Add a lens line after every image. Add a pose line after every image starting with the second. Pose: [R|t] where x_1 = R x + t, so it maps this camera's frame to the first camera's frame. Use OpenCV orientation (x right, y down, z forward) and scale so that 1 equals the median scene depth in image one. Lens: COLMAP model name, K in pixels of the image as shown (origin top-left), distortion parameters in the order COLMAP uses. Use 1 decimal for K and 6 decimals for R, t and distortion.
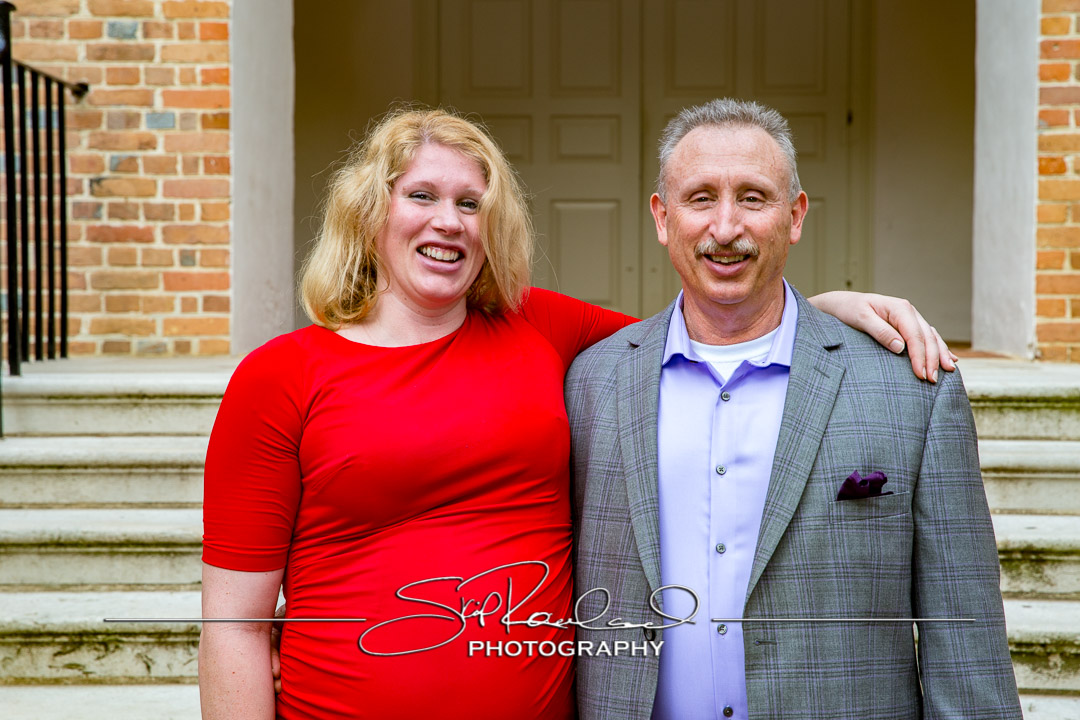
lens RADIAL K [[1942.1, 0, 533.9], [0, 1942.1, 385.8], [0, 0, 1]] dist [0.185318, 0.113452]
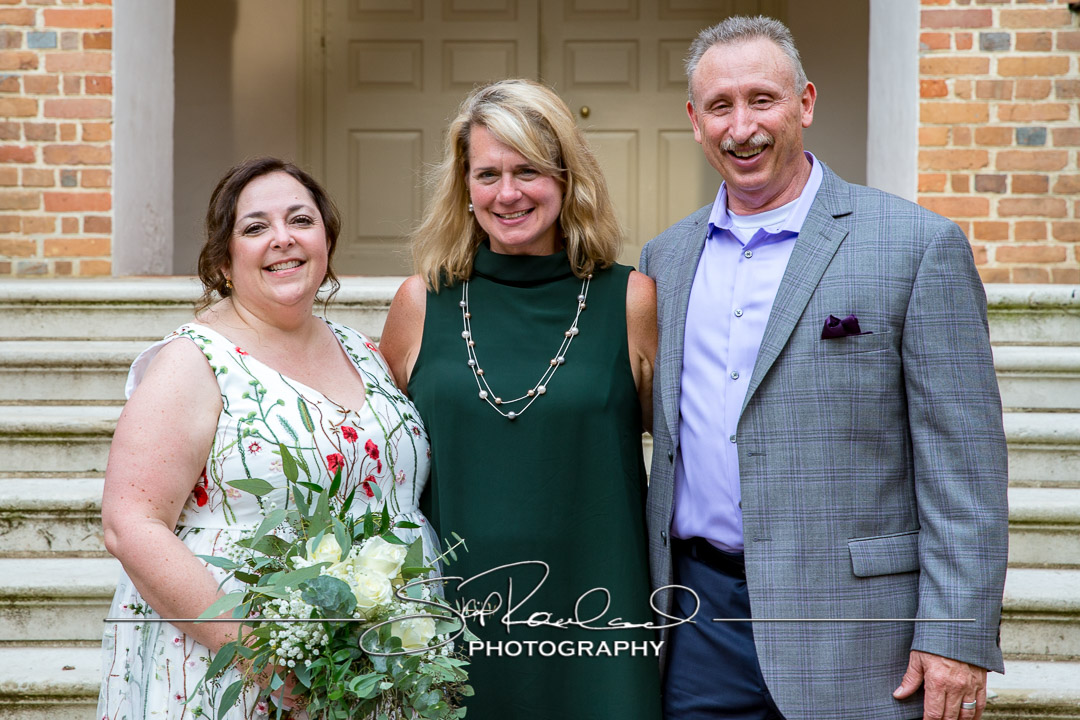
lens RADIAL K [[2171.0, 0, 448.0], [0, 2171.0, 337.0], [0, 0, 1]] dist [0.189229, -0.023396]
pose [[0.999971, 0.002304, 0.007256, 0.007828], [-0.002281, 0.999992, -0.003161, 0.018769], [-0.007263, 0.003144, 0.999969, -0.114371]]
